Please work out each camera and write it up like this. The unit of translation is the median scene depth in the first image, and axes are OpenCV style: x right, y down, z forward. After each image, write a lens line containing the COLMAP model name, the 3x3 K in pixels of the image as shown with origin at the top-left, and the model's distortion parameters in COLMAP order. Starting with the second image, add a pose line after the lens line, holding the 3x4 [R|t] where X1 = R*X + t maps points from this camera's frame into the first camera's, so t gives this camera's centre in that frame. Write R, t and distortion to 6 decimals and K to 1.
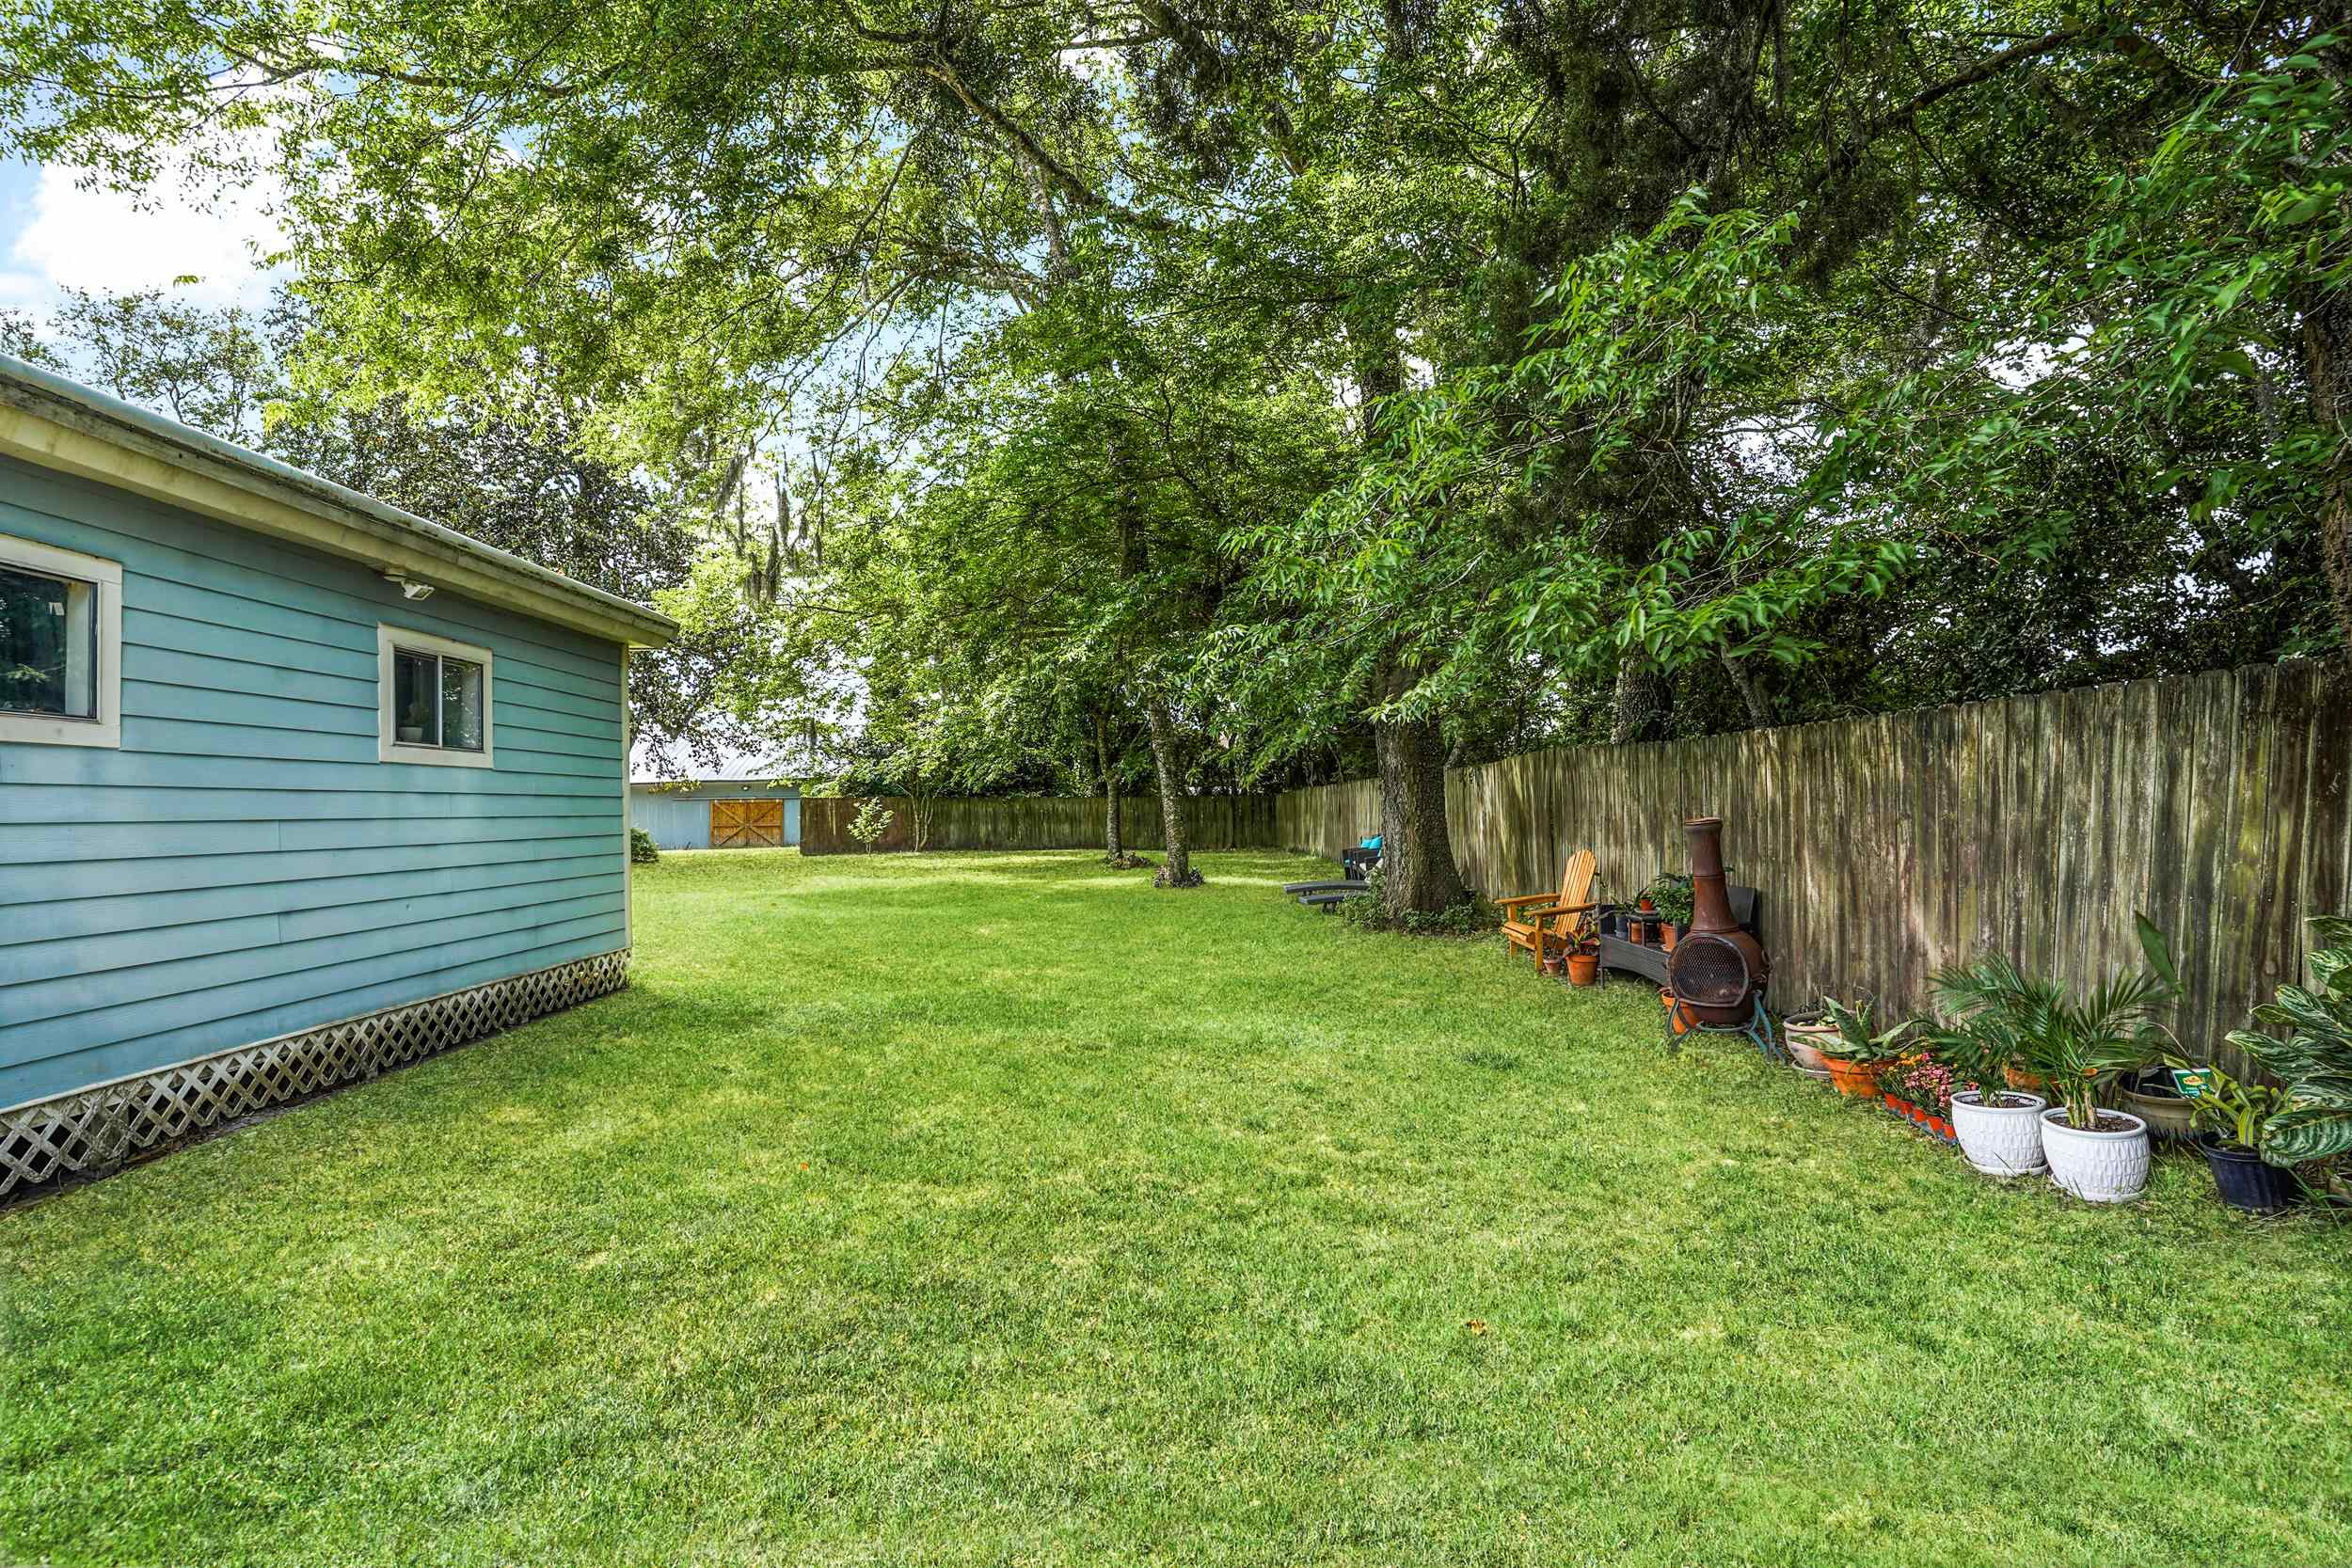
lens RADIAL K [[1134.1, 0, 1176.0], [0, 1134.1, 784.0], [0, 0, 1]] dist [-0.000174, 0.000075]
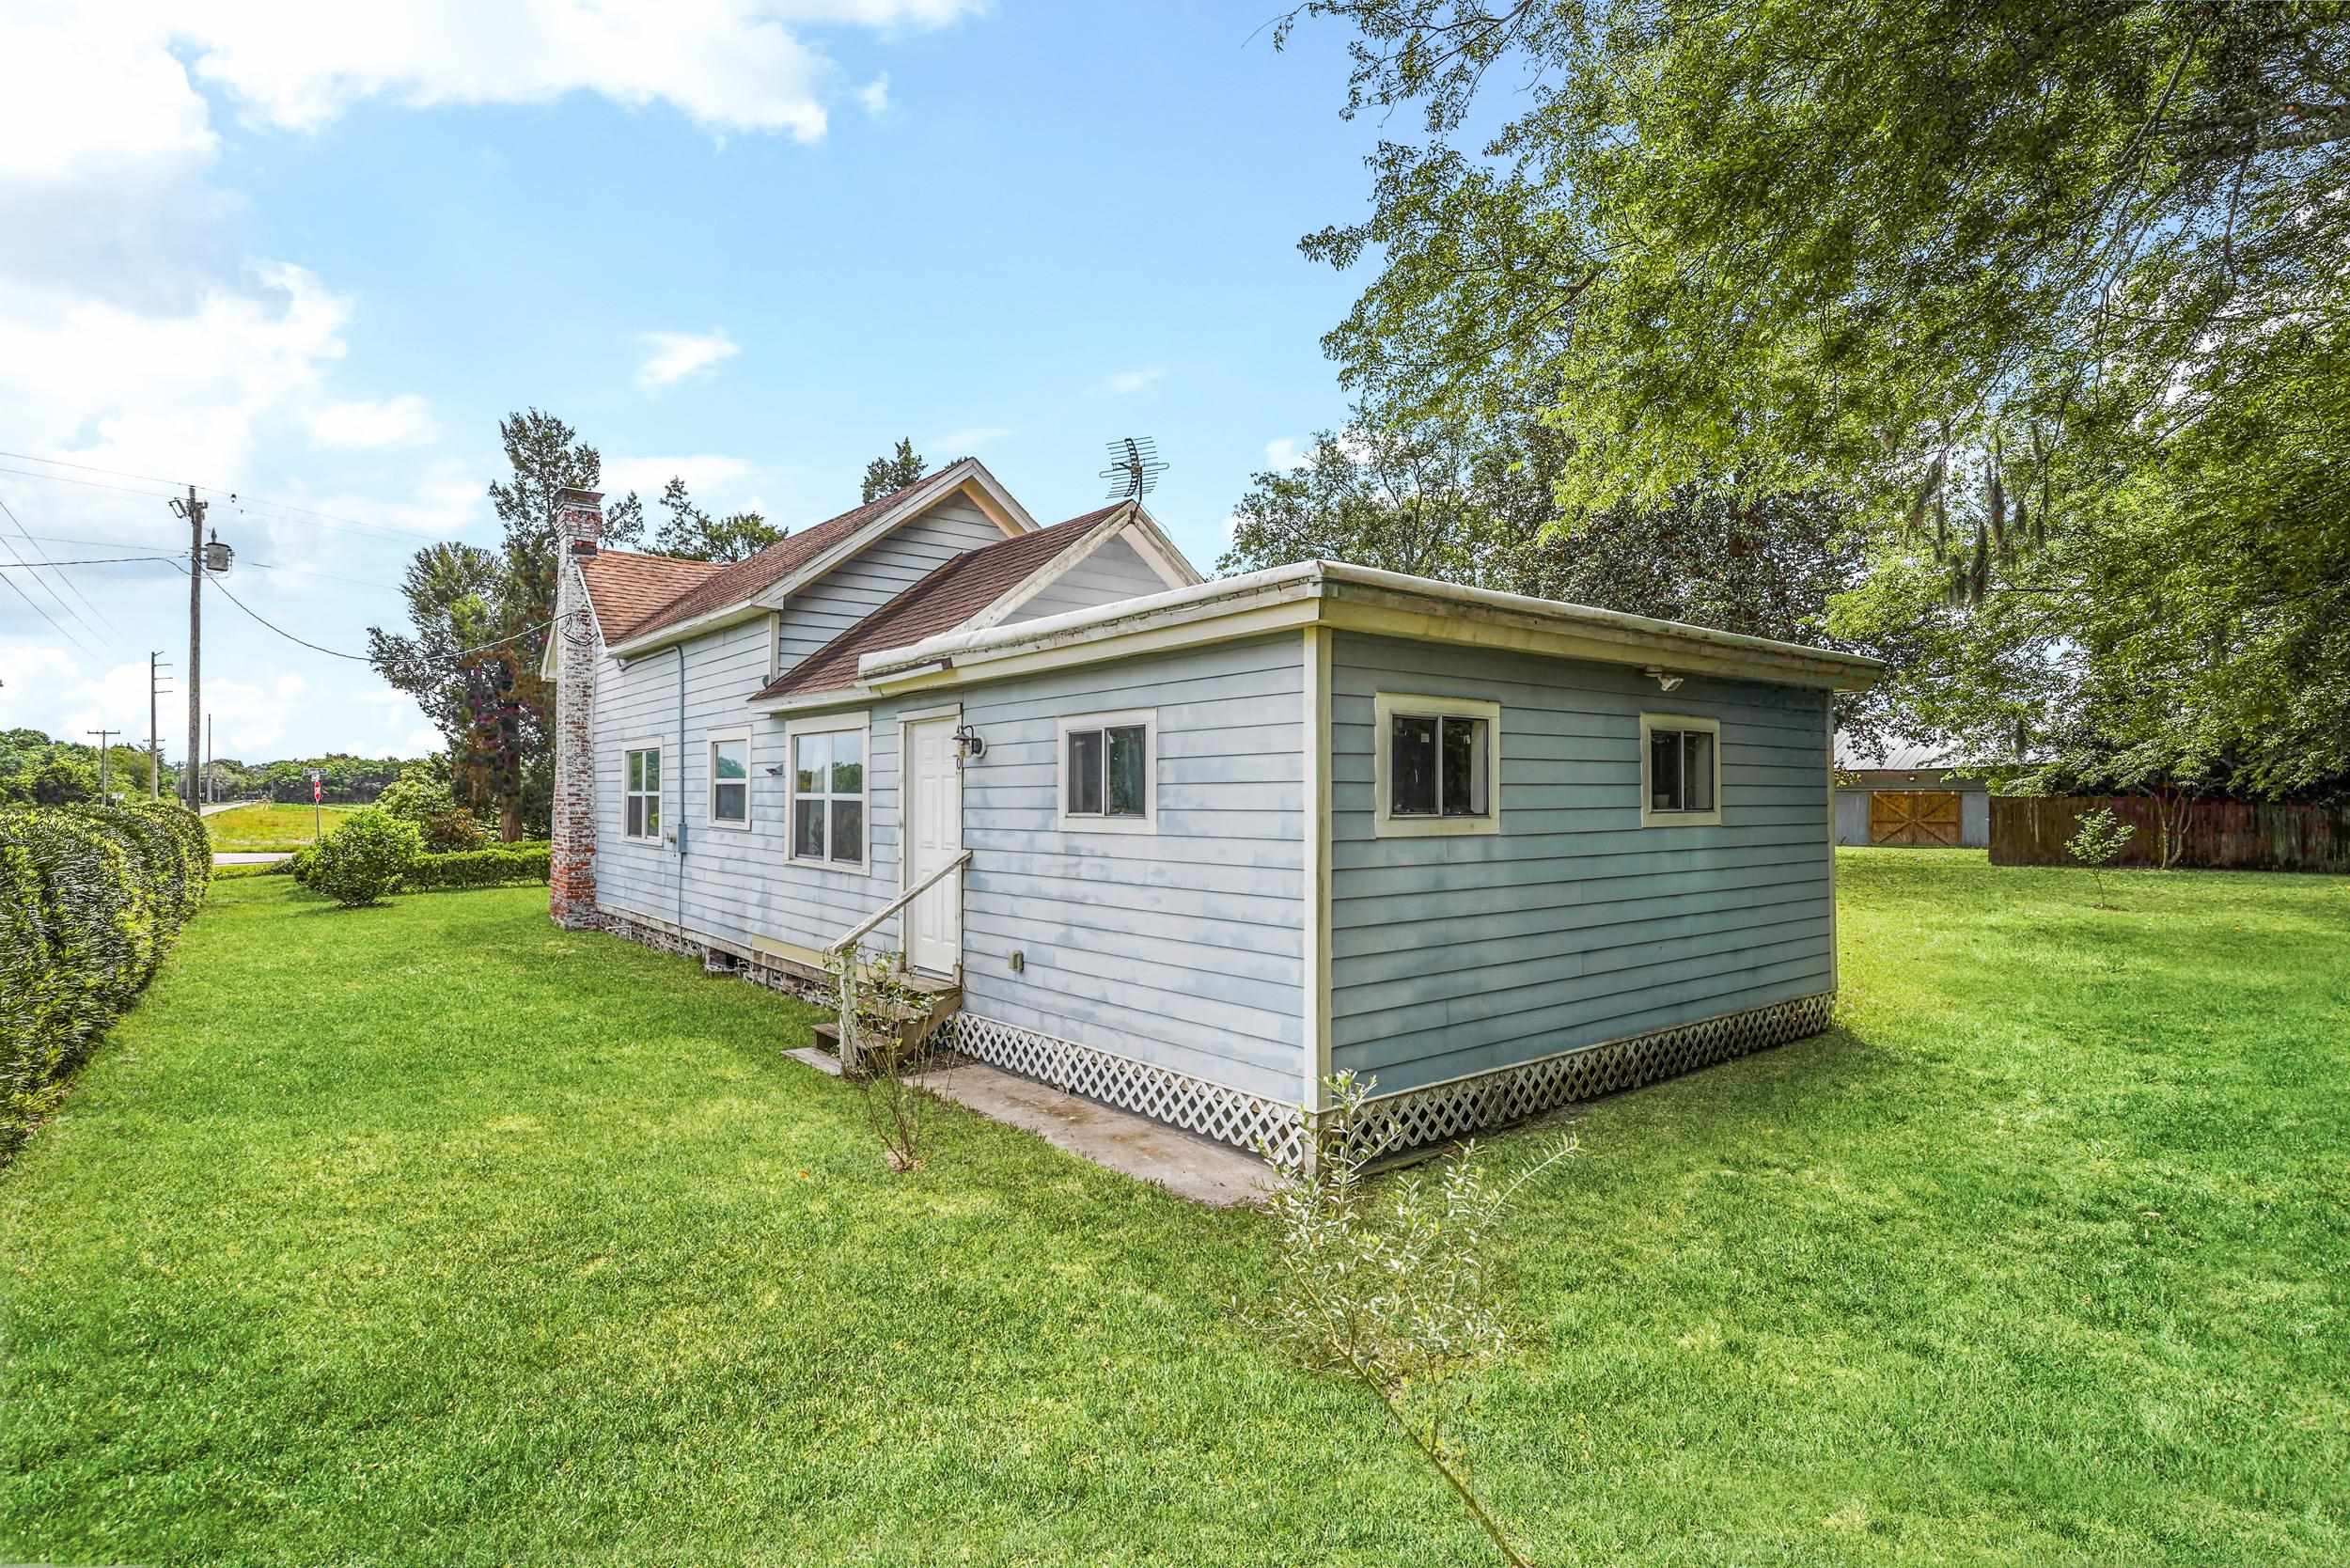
lens RADIAL K [[1183.3, 0, 1175.0], [0, 1183.3, 784.0], [0, 0, 1]] dist [0.004090, 0.000048]
pose [[0.610176, 0.005591, -0.792246, -0.006517], [0.005849, 0.999916, 0.011561, -0.074931], [0.792244, -0.011688, 0.610092, -0.145705]]
